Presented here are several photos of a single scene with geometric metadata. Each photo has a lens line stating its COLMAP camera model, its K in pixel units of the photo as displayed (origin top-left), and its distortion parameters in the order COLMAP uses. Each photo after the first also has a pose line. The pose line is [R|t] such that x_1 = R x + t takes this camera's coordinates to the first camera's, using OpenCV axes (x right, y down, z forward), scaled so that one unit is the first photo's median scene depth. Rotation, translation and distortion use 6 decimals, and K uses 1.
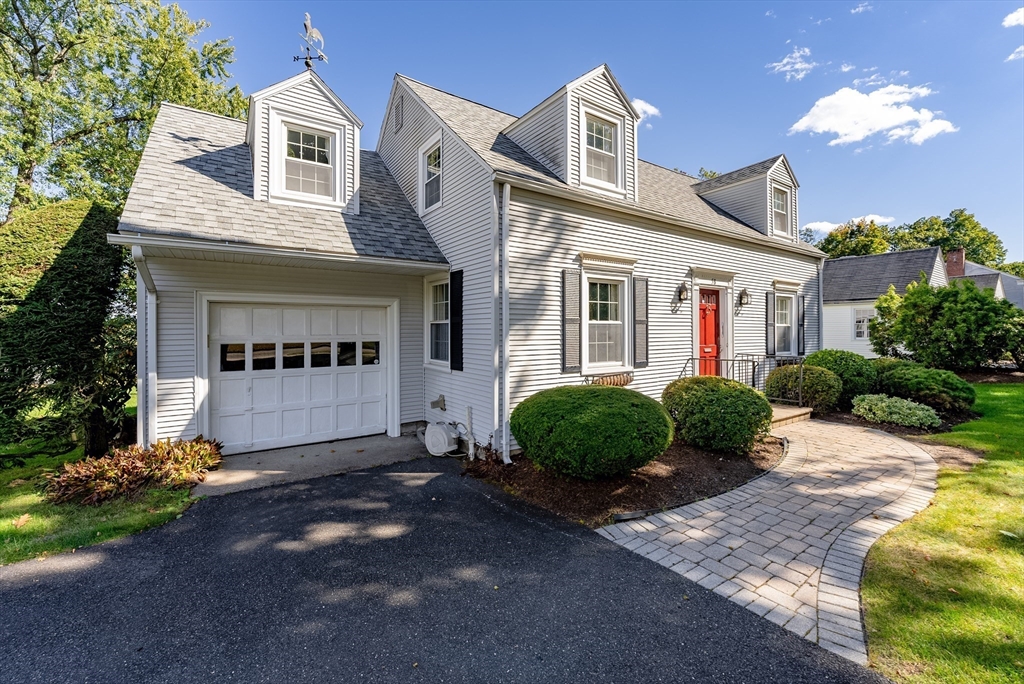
lens RADIAL K [[423.9, 0, 510.7], [0, 423.9, 326.3], [0, 0, 1]] dist [-0.001290, 0.000130]
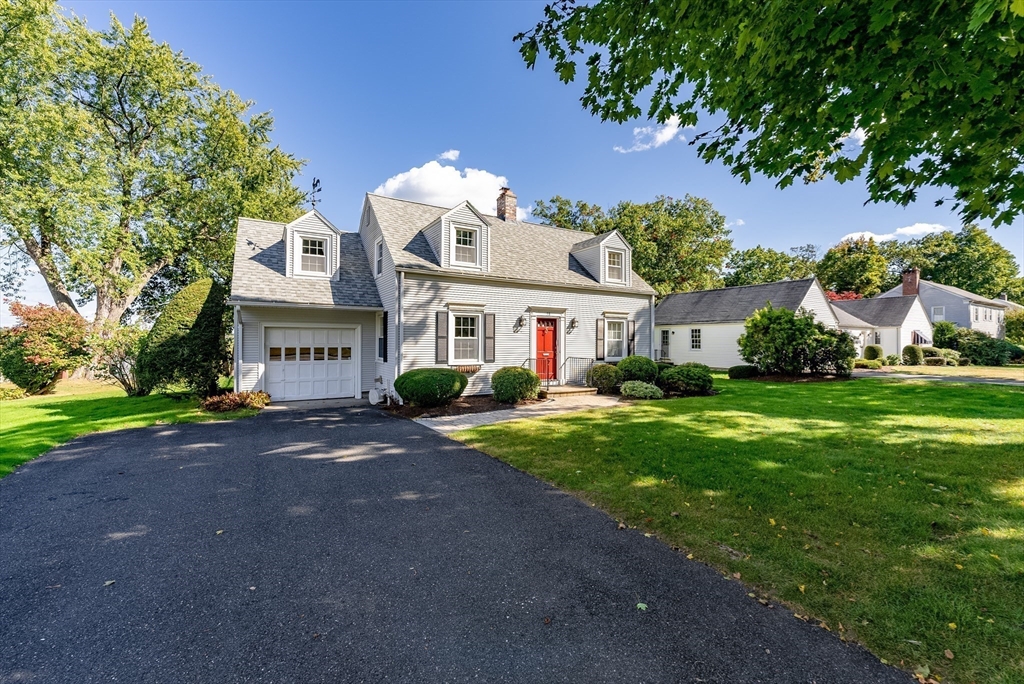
lens RADIAL K [[426.0, 0, 511.0], [0, 426.0, 337.3], [0, 0, 1]] dist [-0.002568, -0.000230]
pose [[0.998015, 0.006158, -0.062677, 0.540938], [-0.006312, 0.999978, -0.002253, -0.009272], [0.062662, 0.002644, 0.998031, -0.873070]]
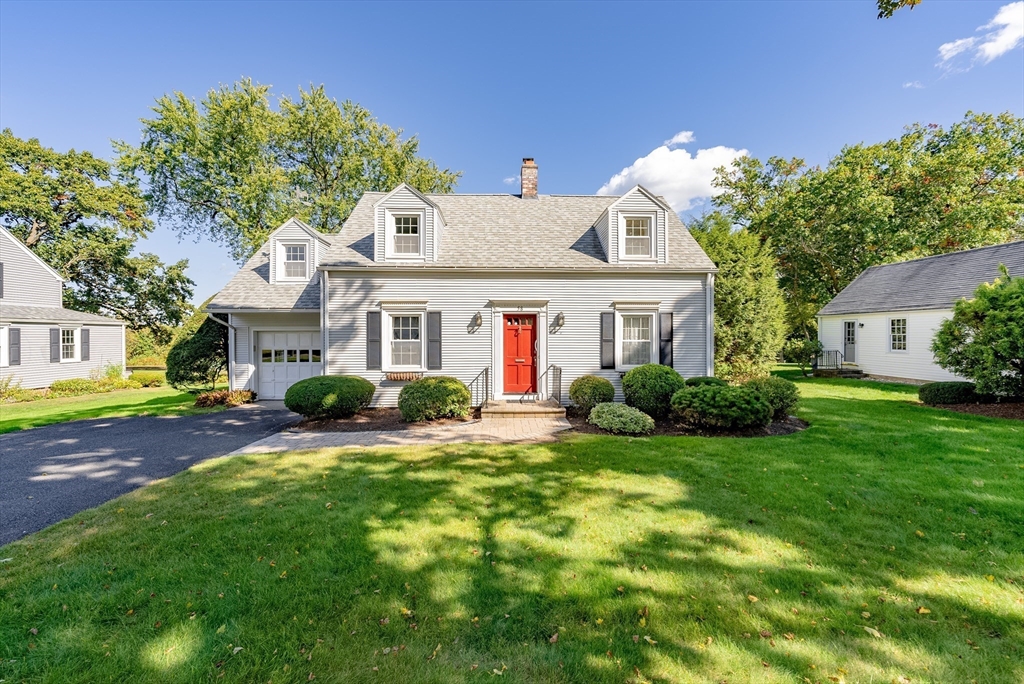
lens RADIAL K [[426.0, 0, 511.0], [0, 426.0, 337.3], [0, 0, 1]] dist [-0.002568, -0.000230]
pose [[0.842990, 0.001860, -0.537927, 1.445603], [0.004892, 0.999926, 0.011122, -0.038552], [0.537908, -0.012007, 0.842918, -0.164321]]
